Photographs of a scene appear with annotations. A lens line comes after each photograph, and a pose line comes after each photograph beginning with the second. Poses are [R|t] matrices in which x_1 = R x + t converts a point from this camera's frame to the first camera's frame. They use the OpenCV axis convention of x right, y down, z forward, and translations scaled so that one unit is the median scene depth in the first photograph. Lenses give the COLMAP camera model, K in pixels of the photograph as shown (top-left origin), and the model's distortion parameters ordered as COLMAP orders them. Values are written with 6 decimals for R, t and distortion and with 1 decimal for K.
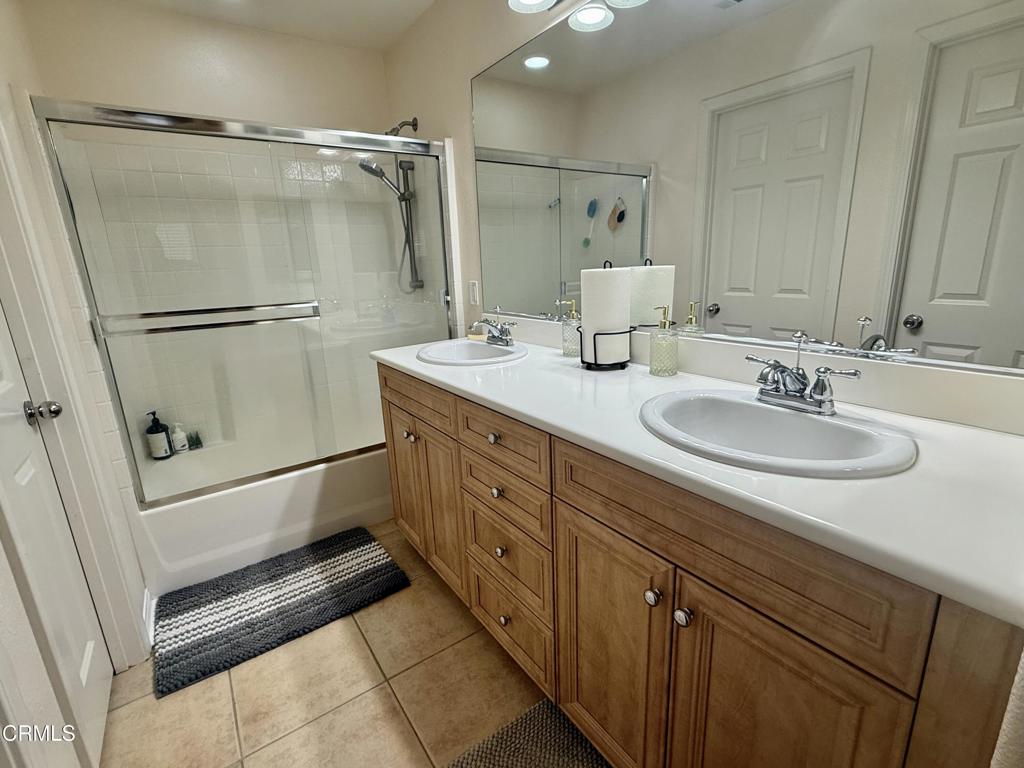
lens RADIAL K [[475.6, 0, 512.0], [0, 475.6, 384.0], [0, 0, 1]] dist [0.000588, -0.000120]
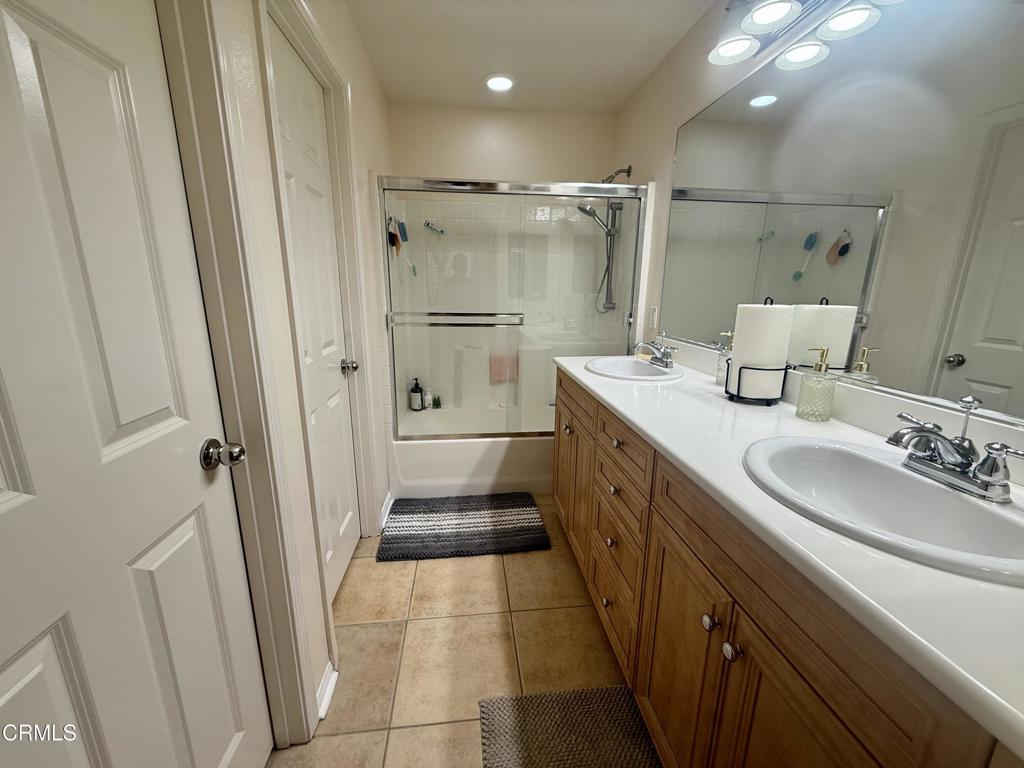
lens RADIAL K [[410.5, 0, 512.0], [0, 410.5, 384.0], [0, 0, 1]] dist [0.000258, -0.000073]
pose [[0.876375, 0.158283, -0.454878, 0.139720], [-0.164369, 0.986045, 0.026436, -0.010509], [0.452714, 0.051600, 0.890162, -0.011605]]
